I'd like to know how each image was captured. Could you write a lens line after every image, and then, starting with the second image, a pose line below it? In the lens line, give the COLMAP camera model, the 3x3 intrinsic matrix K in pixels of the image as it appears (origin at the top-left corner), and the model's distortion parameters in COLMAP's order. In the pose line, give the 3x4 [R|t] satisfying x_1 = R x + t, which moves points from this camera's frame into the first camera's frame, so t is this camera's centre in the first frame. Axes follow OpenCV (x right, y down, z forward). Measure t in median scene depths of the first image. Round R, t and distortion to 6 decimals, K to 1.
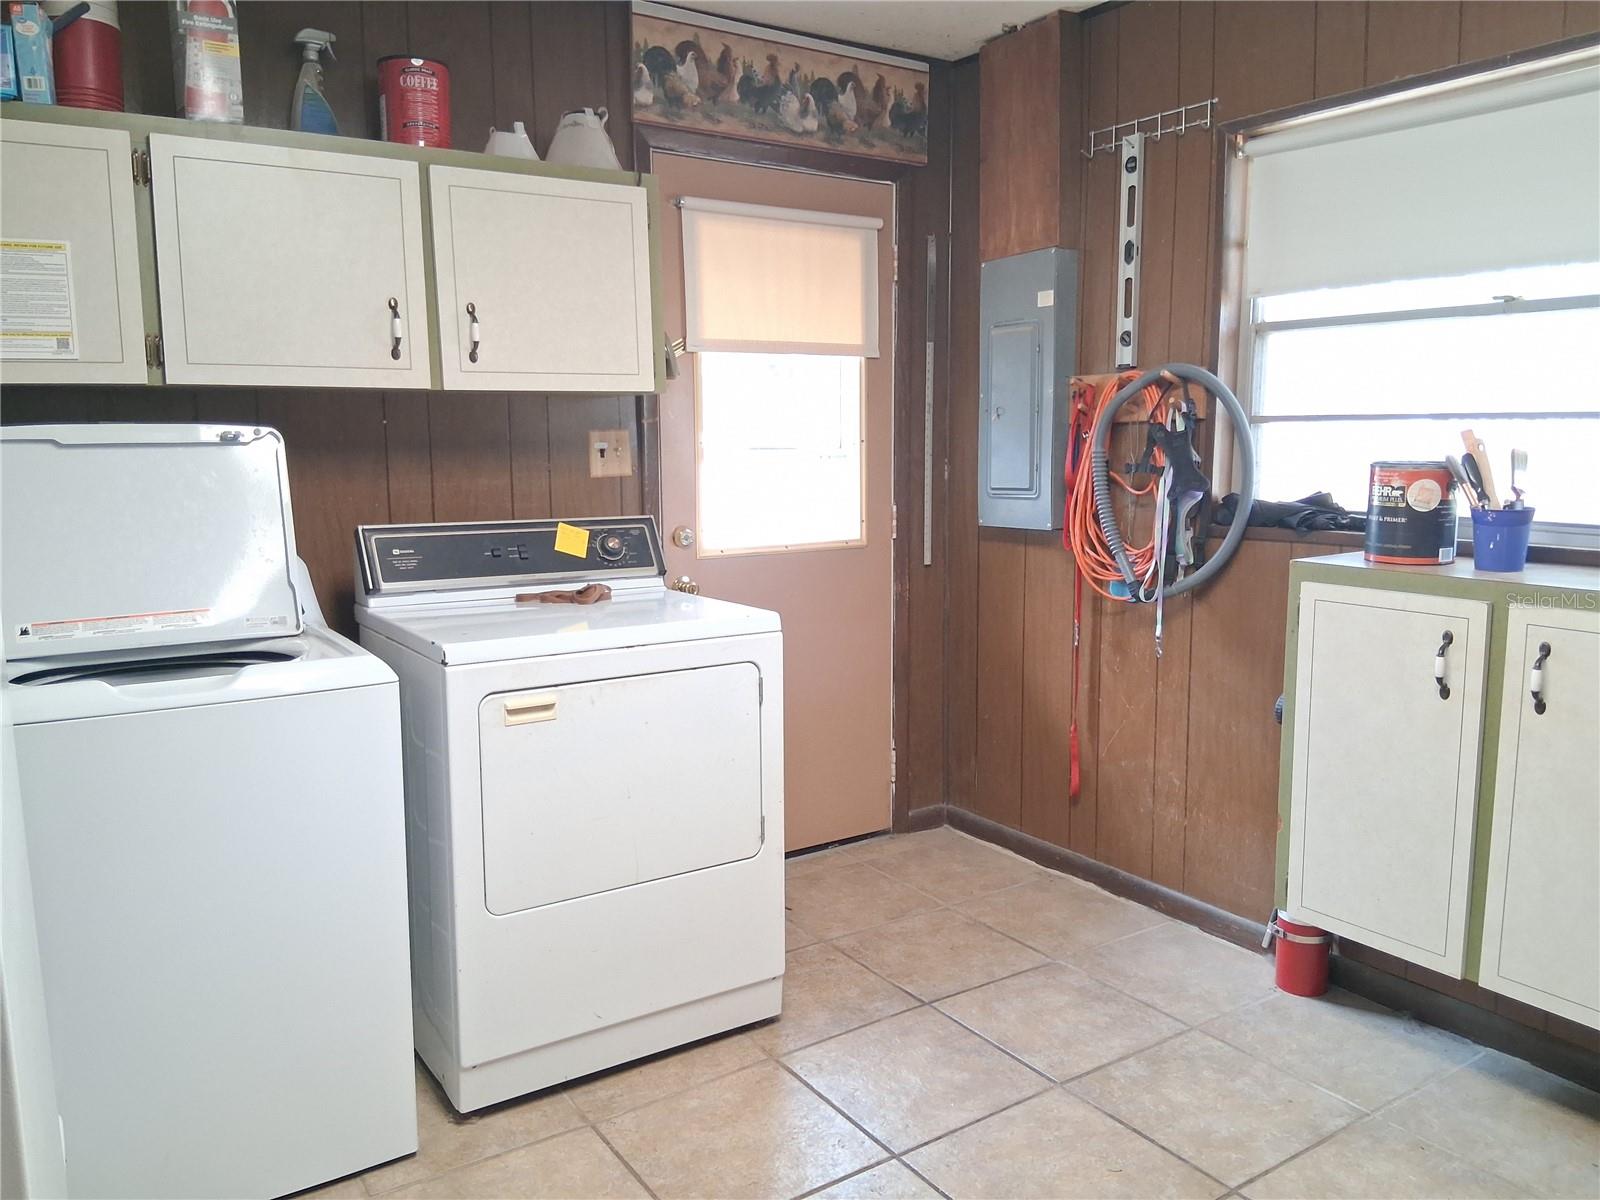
lens RADIAL K [[1197.4, 0, 796.4], [0, 1197.4, 594.7], [0, 0, 1]] dist [0.078423, -0.168839]
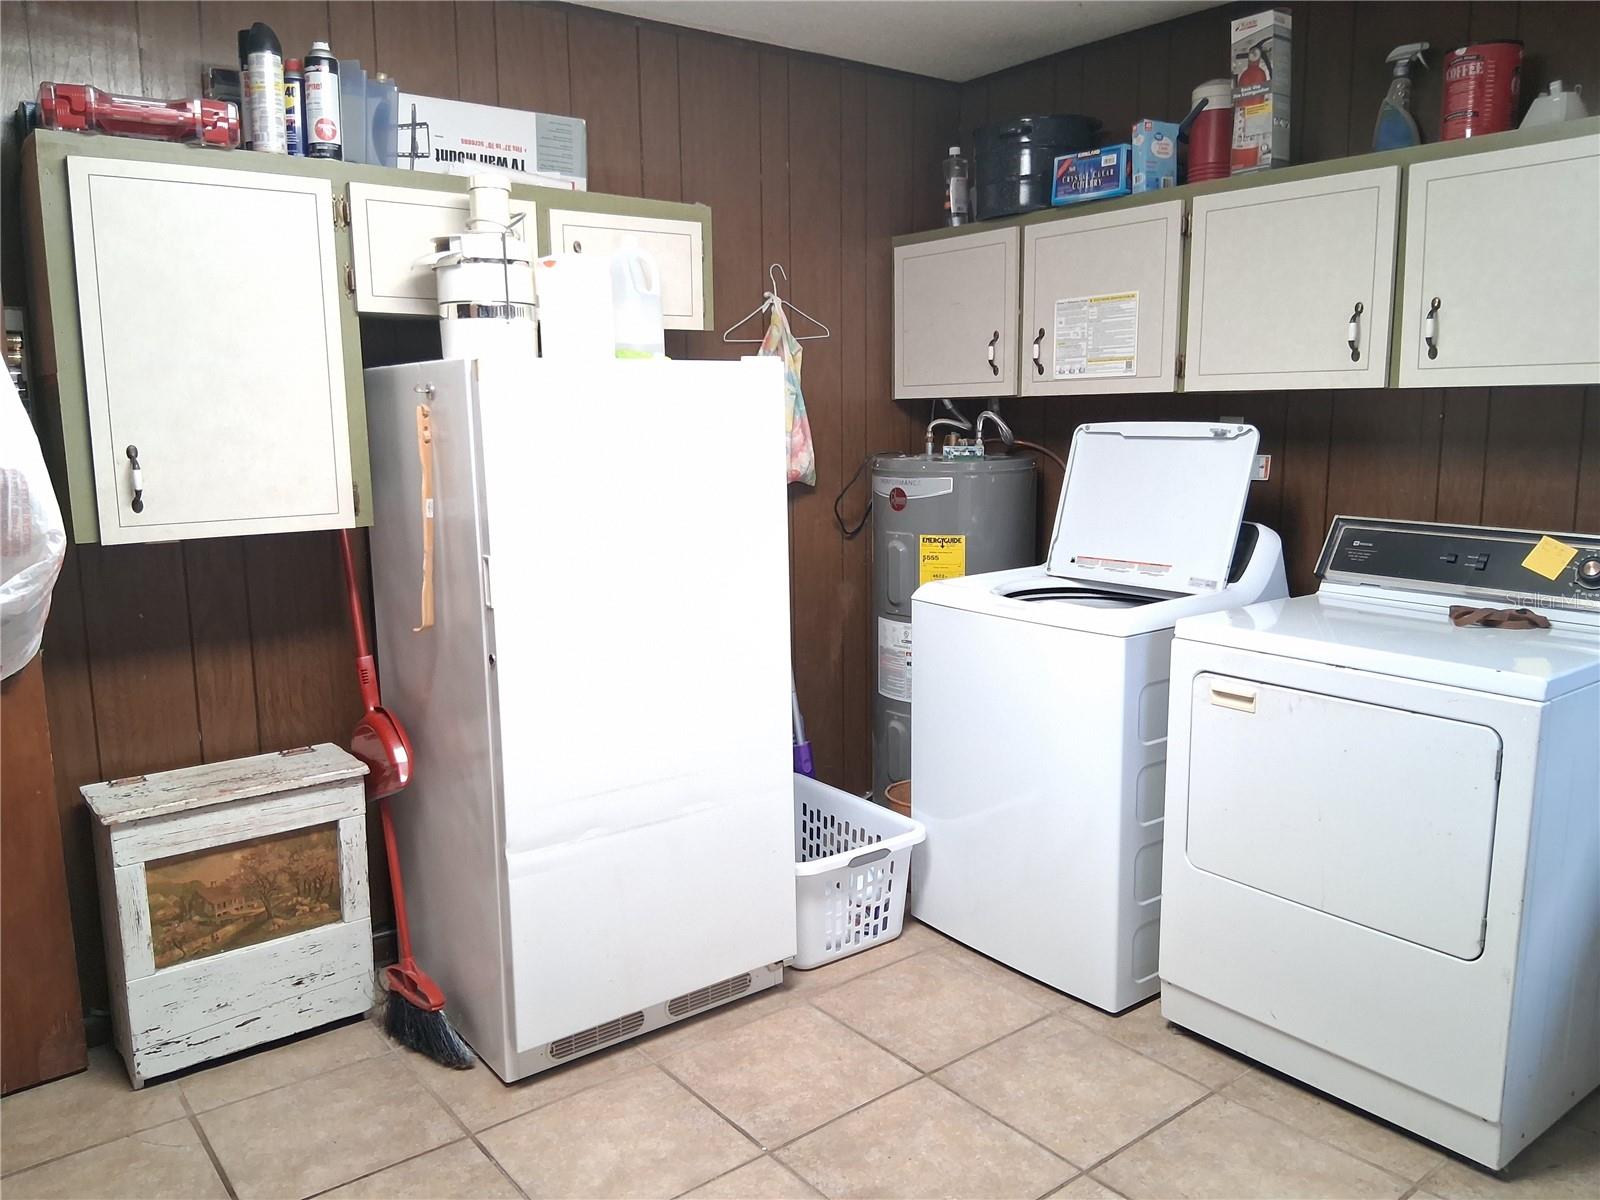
lens RADIAL K [[1198.4, 0, 800.0], [0, 1198.4, 600.0], [0, 0, 1]] dist [0.007721, -0.068594]
pose [[0.063061, 0.164449, -0.984368, 0.710631], [-0.114288, 0.981032, 0.156571, -0.100556], [0.991444, 0.102628, 0.080659, 0.468013]]
